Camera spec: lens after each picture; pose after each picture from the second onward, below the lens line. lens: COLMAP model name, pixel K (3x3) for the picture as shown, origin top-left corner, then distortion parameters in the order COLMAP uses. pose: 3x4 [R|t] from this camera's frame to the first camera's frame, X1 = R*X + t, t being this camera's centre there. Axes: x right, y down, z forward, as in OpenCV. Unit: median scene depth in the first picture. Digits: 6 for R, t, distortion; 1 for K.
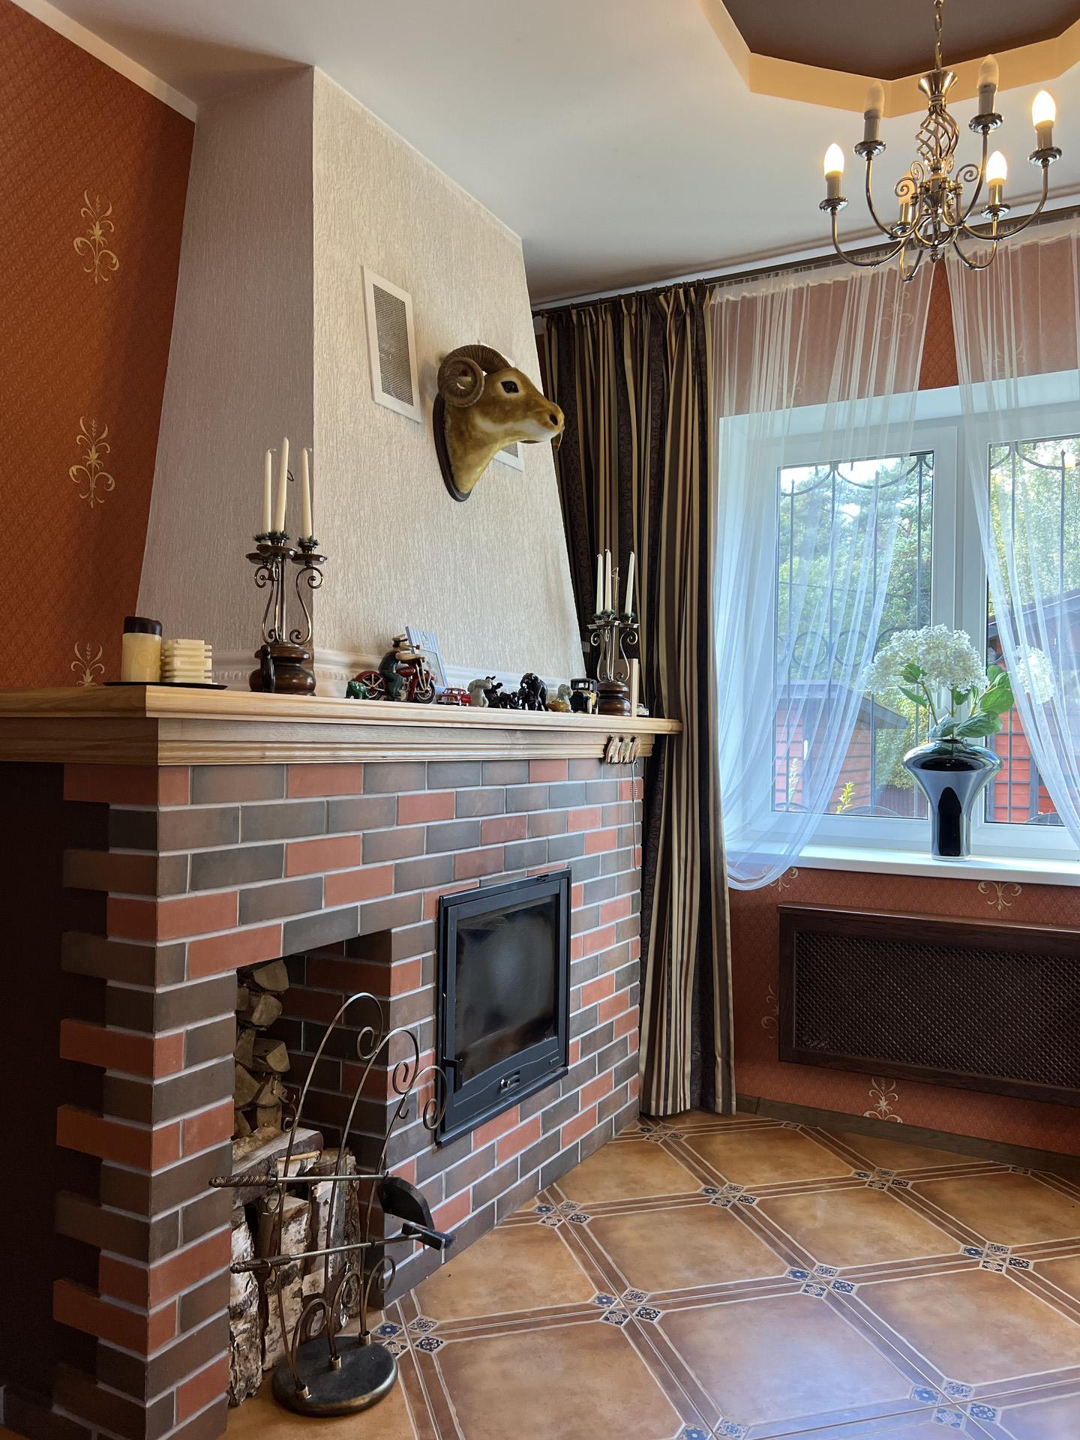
lens RADIAL K [[1092.4, 0, 524.9], [0, 1092.4, 713.8], [0, 0, 1]] dist [0.003081, -0.005048]
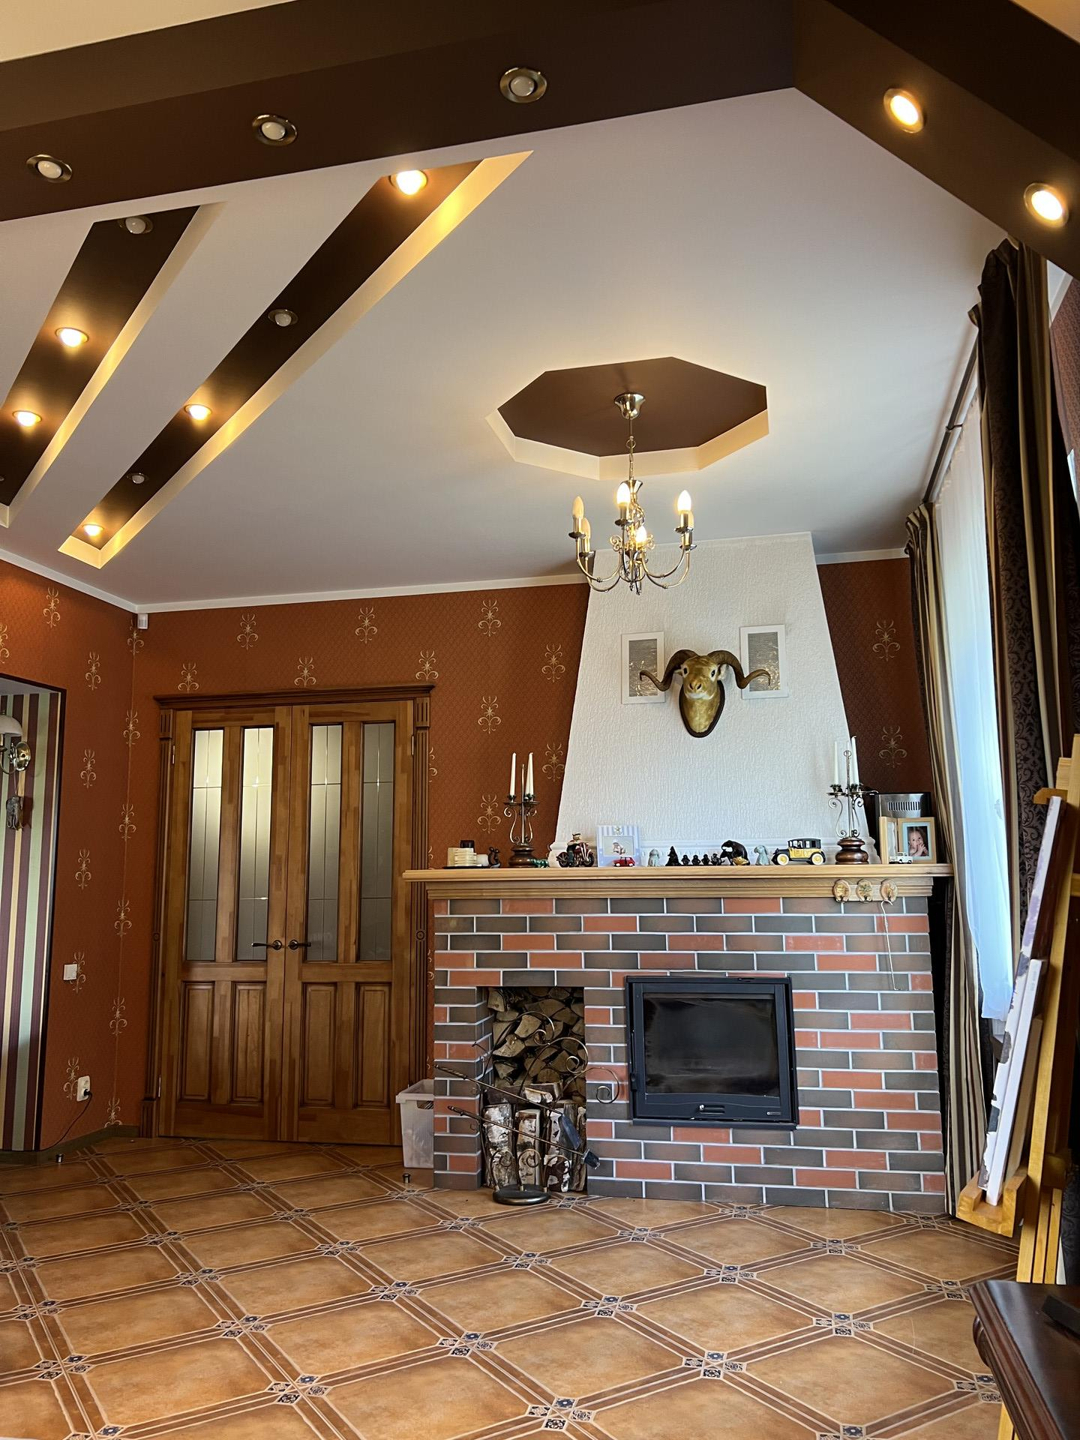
lens RADIAL K [[1044.7, 0, 540.0], [0, 1044.7, 720.0], [0, 0, 1]] dist [-0.003213, -0.003876]
pose [[0.291021, -0.165422, -0.942307, 1.370853], [0.028550, 0.986001, -0.164275, 0.027678], [0.956290, 0.020905, 0.291670, 0.315525]]
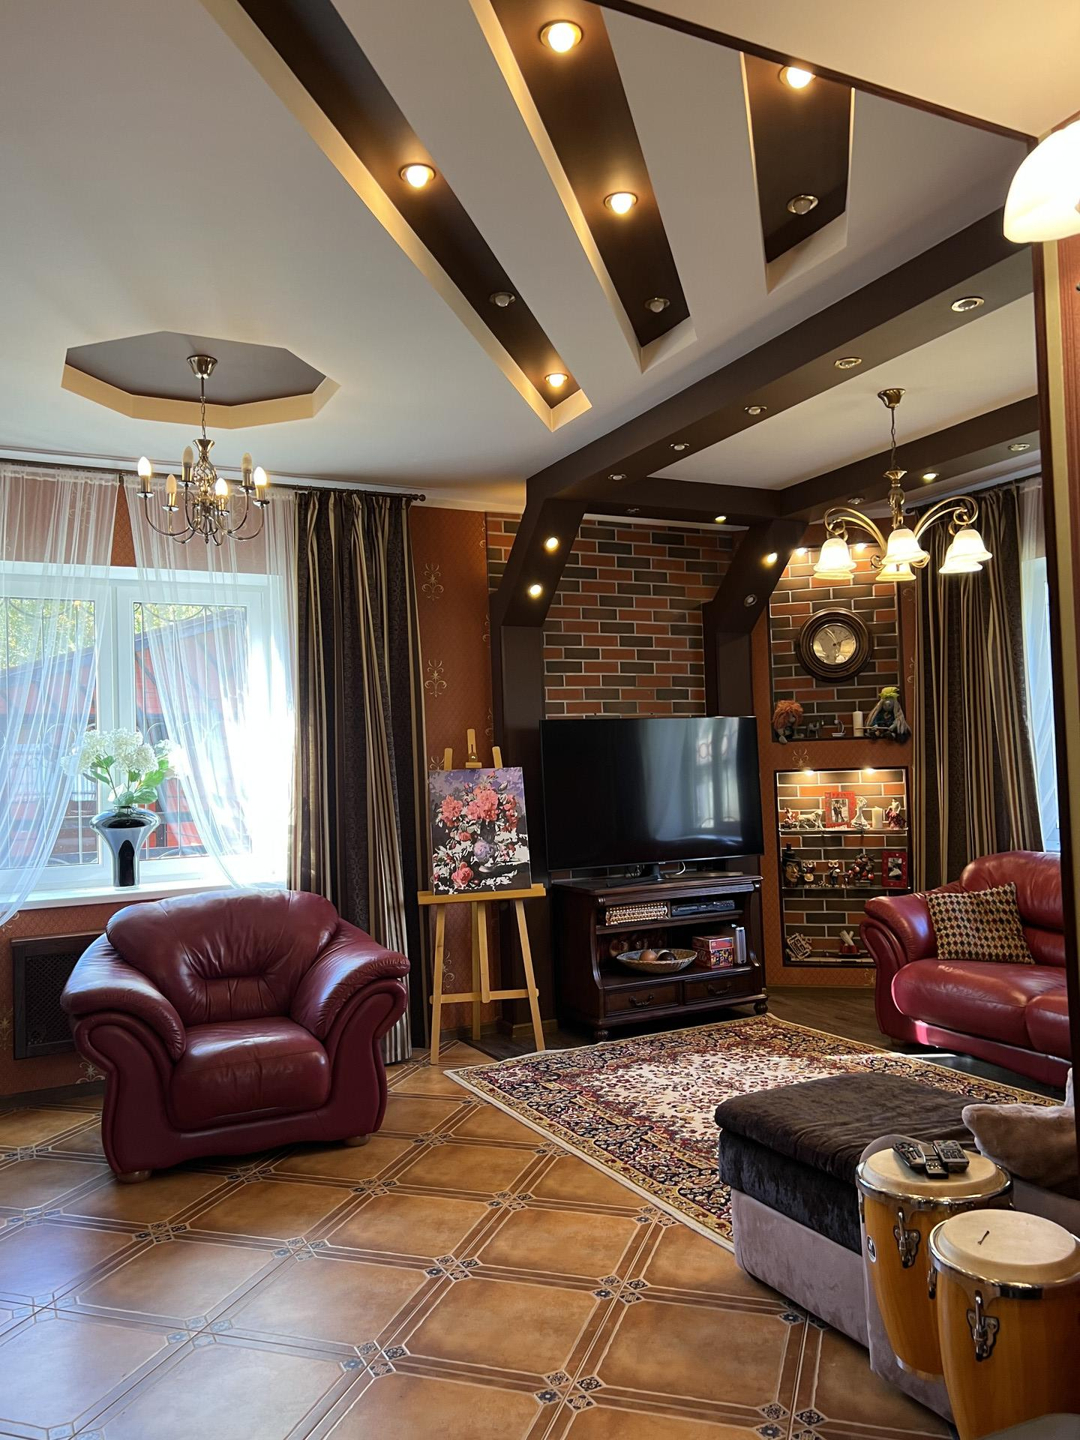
lens RADIAL K [[1092.4, 0, 524.9], [0, 1092.4, 713.8], [0, 0, 1]] dist [0.003081, -0.005048]
pose [[0.566478, 0.009800, 0.824019, -0.651100], [0.019872, 0.999476, -0.025548, -0.066108], [-0.823837, 0.030848, 0.565986, -0.333595]]
